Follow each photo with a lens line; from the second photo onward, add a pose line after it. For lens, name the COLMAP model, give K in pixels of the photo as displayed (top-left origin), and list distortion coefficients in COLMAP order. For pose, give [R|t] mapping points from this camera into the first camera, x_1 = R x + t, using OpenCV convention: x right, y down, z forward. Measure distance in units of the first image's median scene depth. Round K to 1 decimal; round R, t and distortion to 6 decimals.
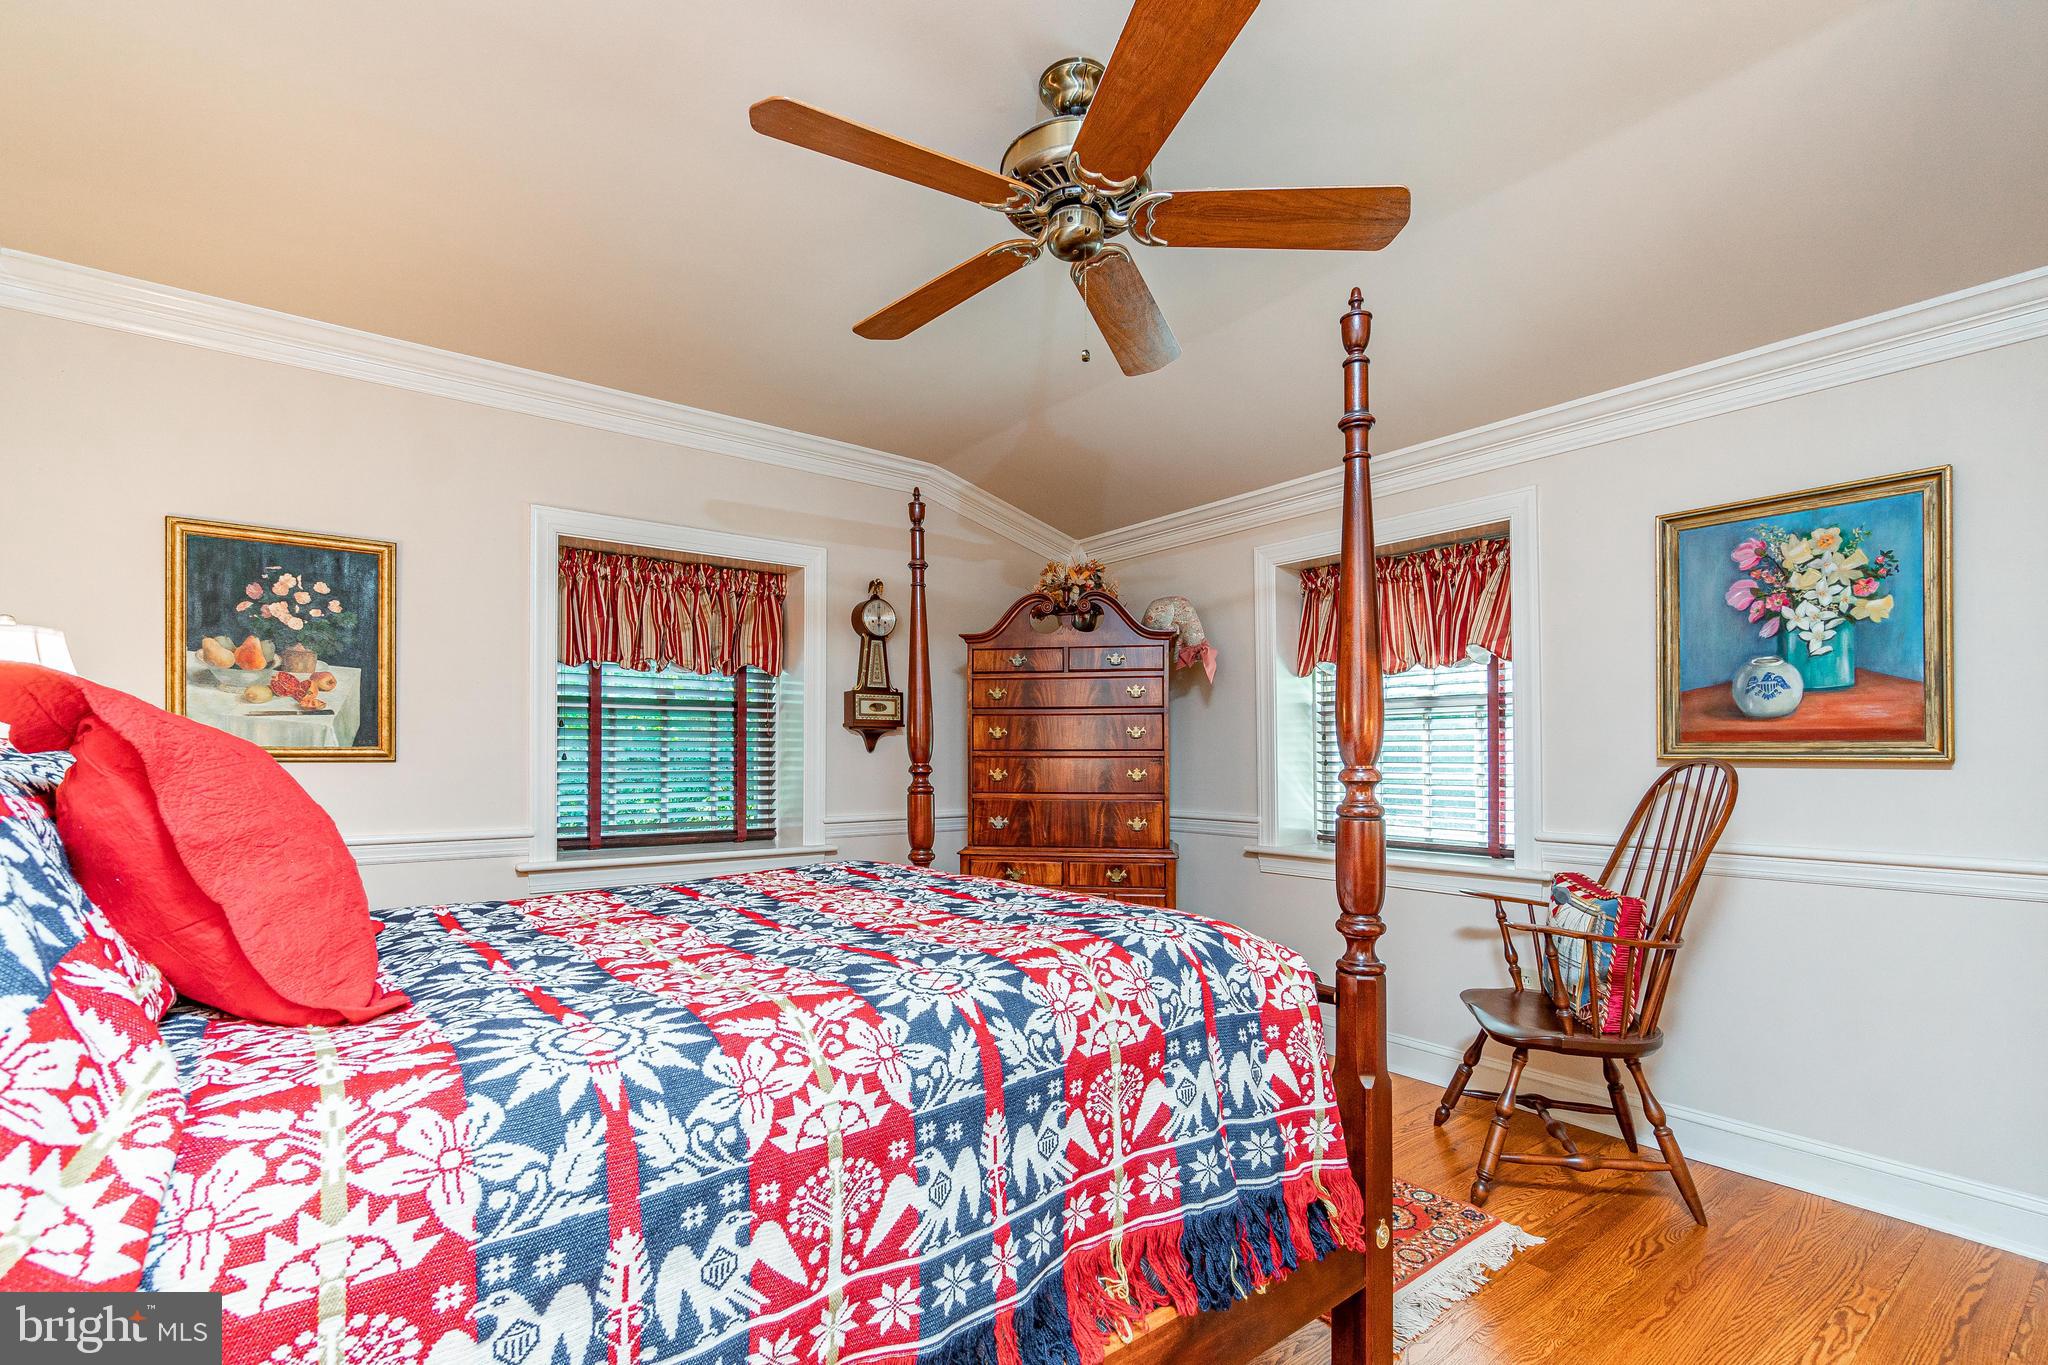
lens RADIAL K [[900.4, 0, 1009.8], [0, 900.4, 705.4], [0, 0, 1]] dist [-0.003652, -0.000111]
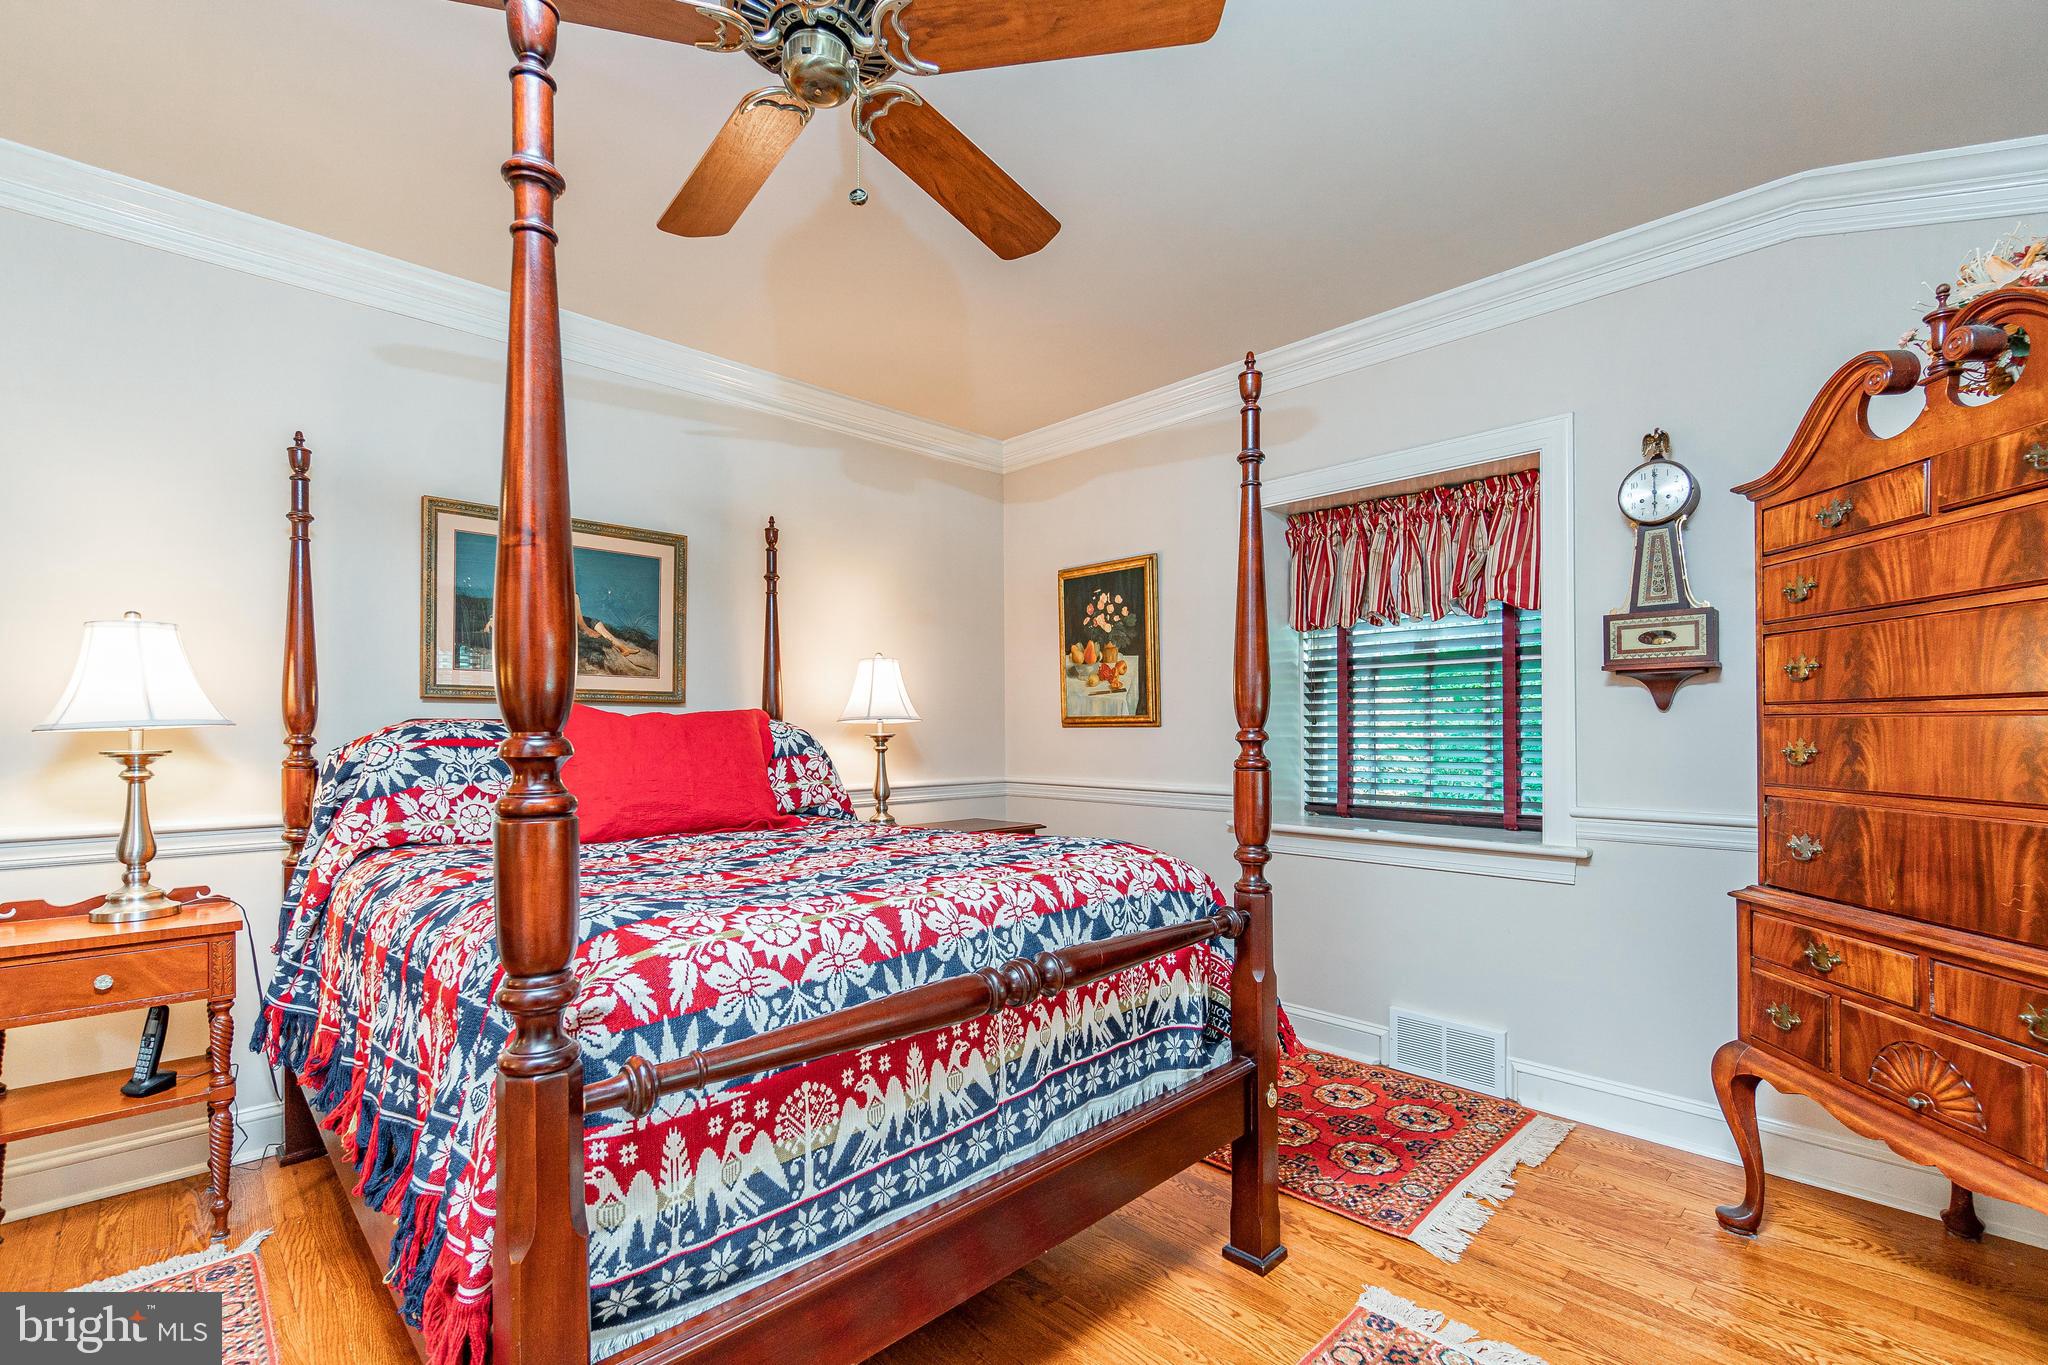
lens RADIAL K [[900.4, 0, 1009.8], [0, 900.4, 705.4], [0, 0, 1]] dist [-0.003652, -0.000111]
pose [[0.117990, -0.023727, -0.992731, 0.544601], [0.064186, 0.997806, -0.016220, 0.039457], [0.990938, -0.061806, 0.119254, 0.641027]]
